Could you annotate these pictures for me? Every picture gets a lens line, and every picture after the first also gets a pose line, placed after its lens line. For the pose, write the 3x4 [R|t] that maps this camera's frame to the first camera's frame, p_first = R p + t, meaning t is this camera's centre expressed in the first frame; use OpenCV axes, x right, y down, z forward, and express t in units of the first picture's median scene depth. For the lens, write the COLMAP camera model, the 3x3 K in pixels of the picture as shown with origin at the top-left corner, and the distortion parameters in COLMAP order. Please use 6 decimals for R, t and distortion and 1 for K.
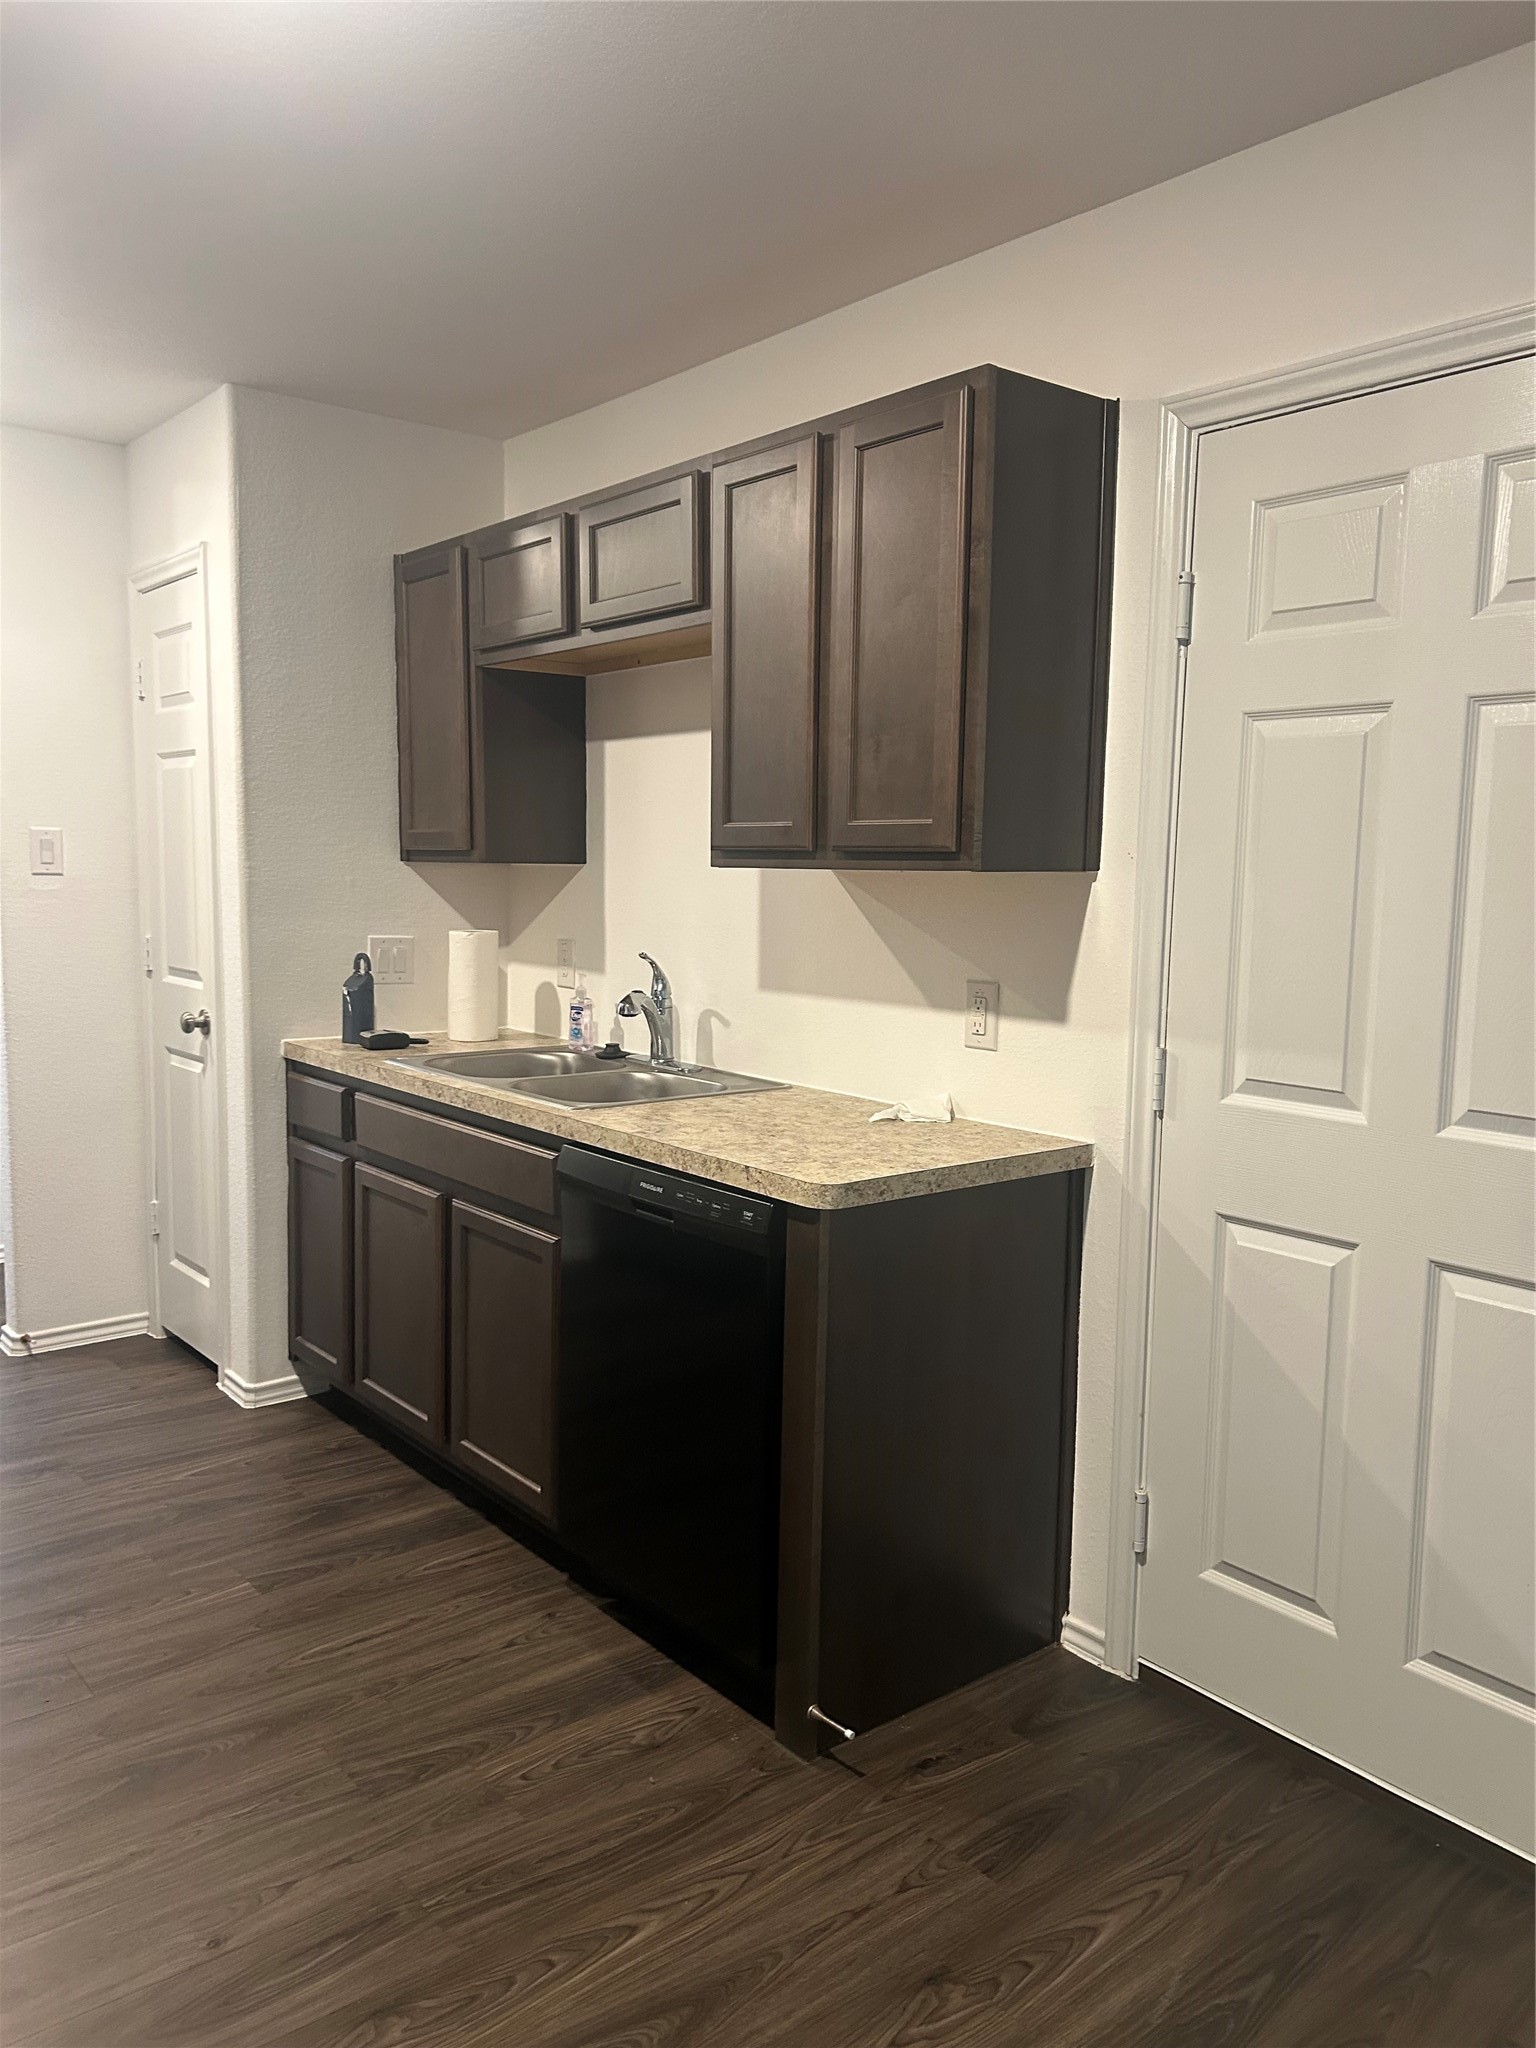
lens RADIAL K [[1520.8, 0, 752.3], [0, 1520.8, 1010.5], [0, 0, 1]] dist [0.053152, -0.064506]
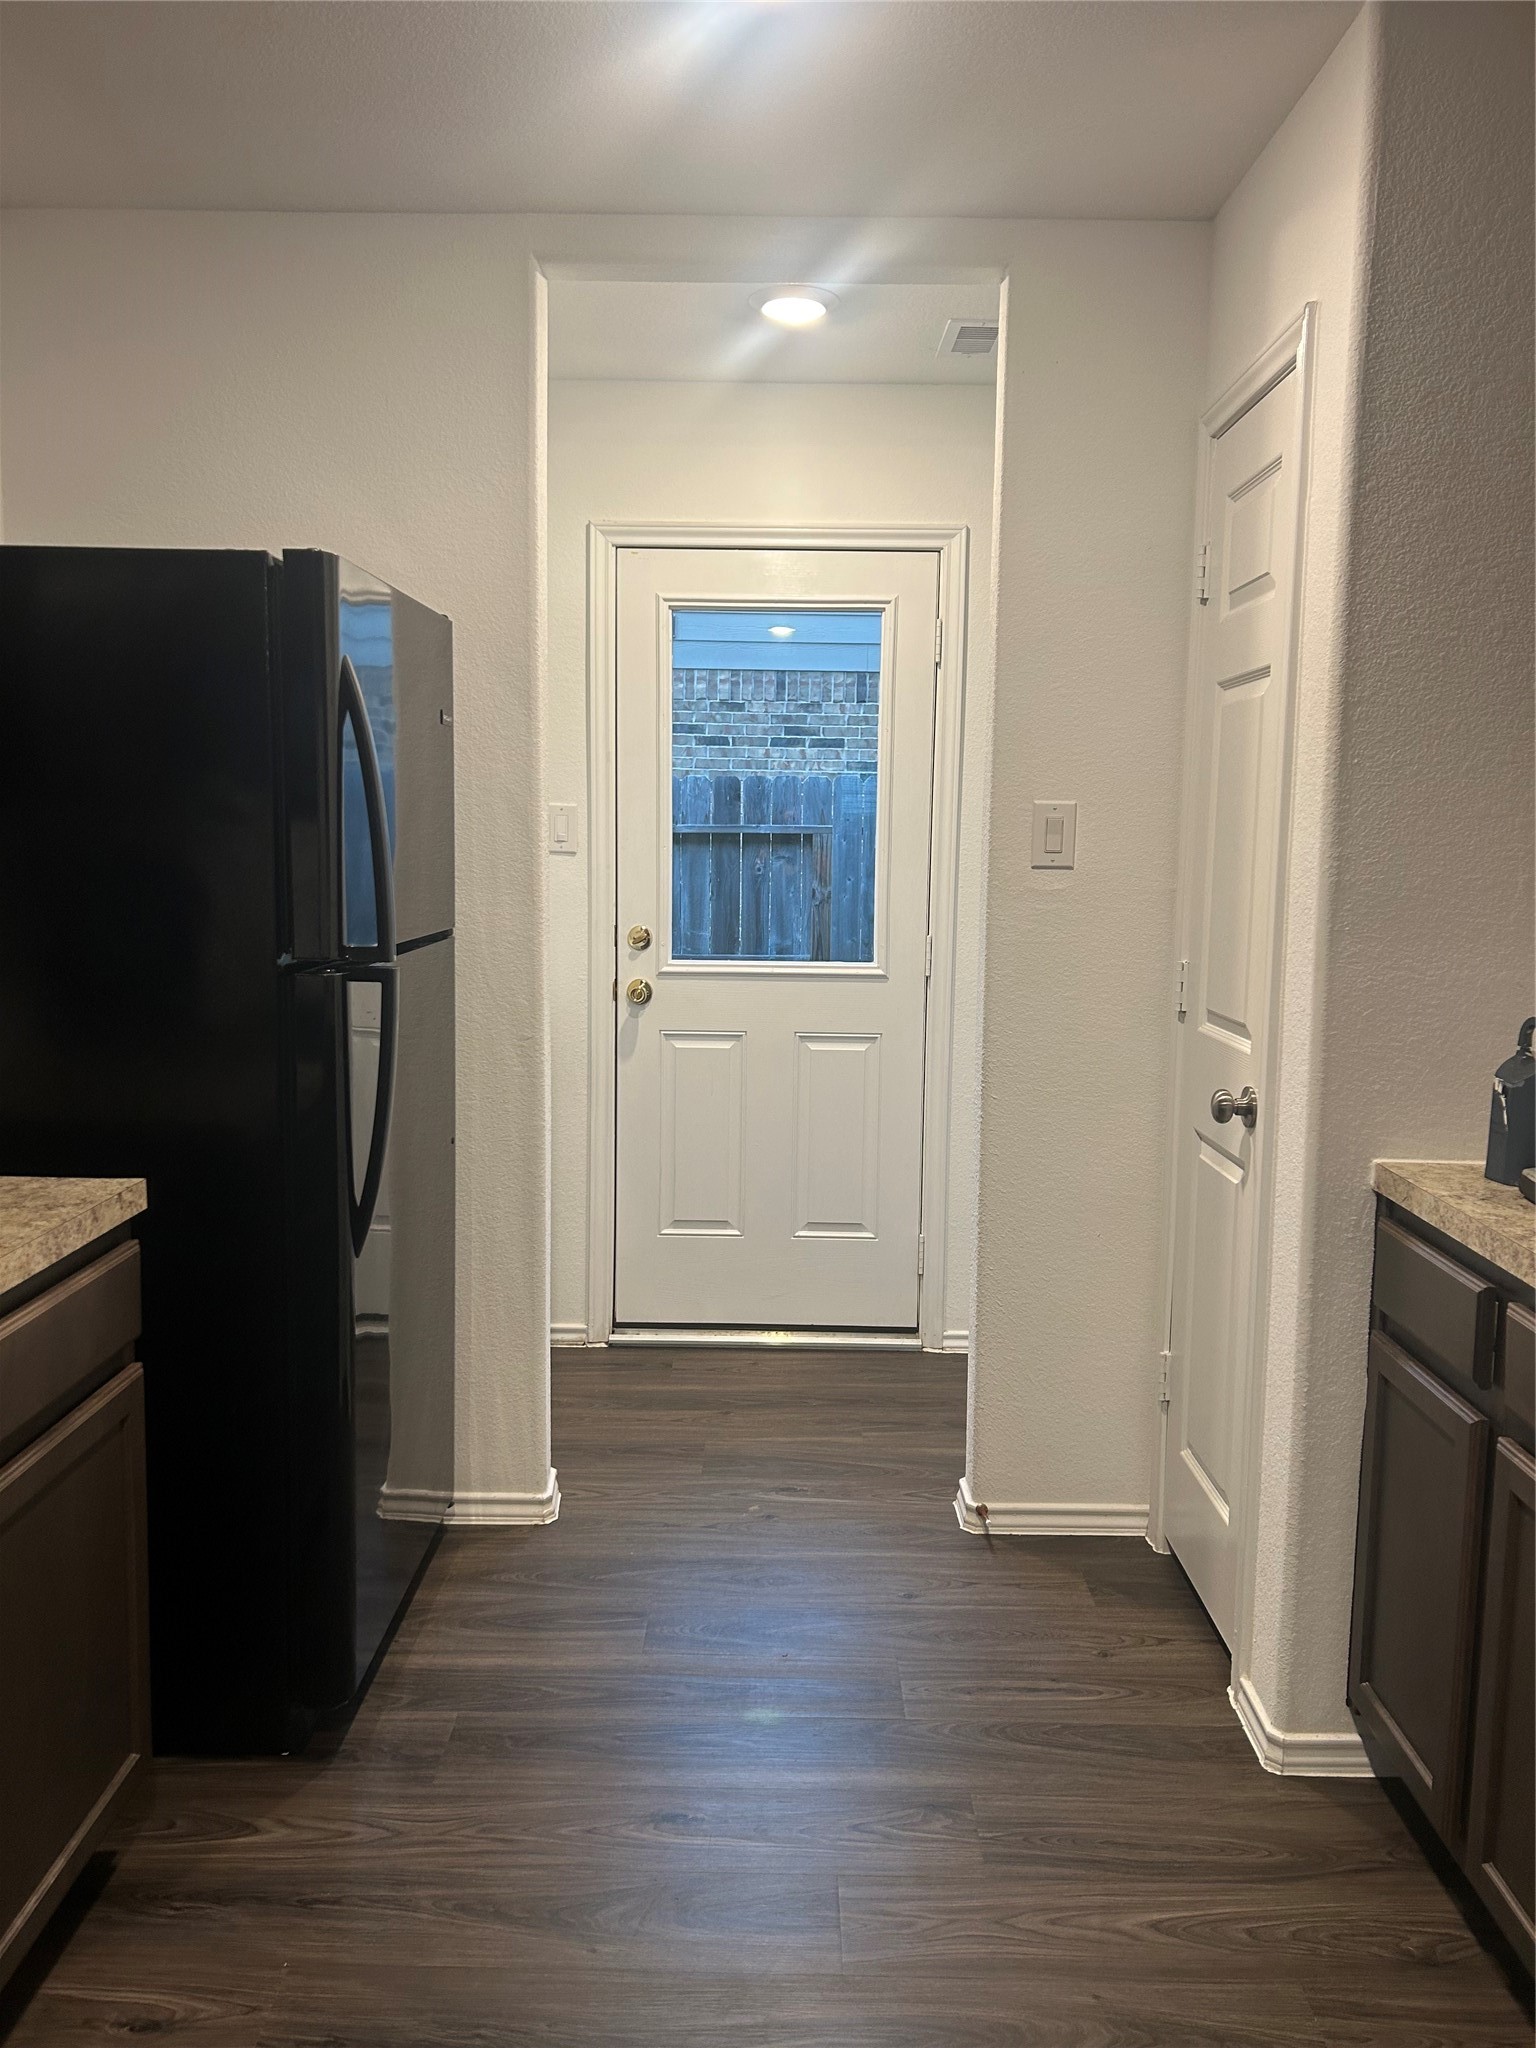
lens RADIAL K [[1520.8, 0, 763.7], [0, 1520.8, 1021.1], [0, 0, 1]] dist [0.053152, -0.064506]
pose [[0.767656, 0.073377, -0.636647, -0.117230], [-0.064072, 0.997234, 0.037680, -0.037900], [0.637651, 0.011866, 0.770234, 0.397352]]
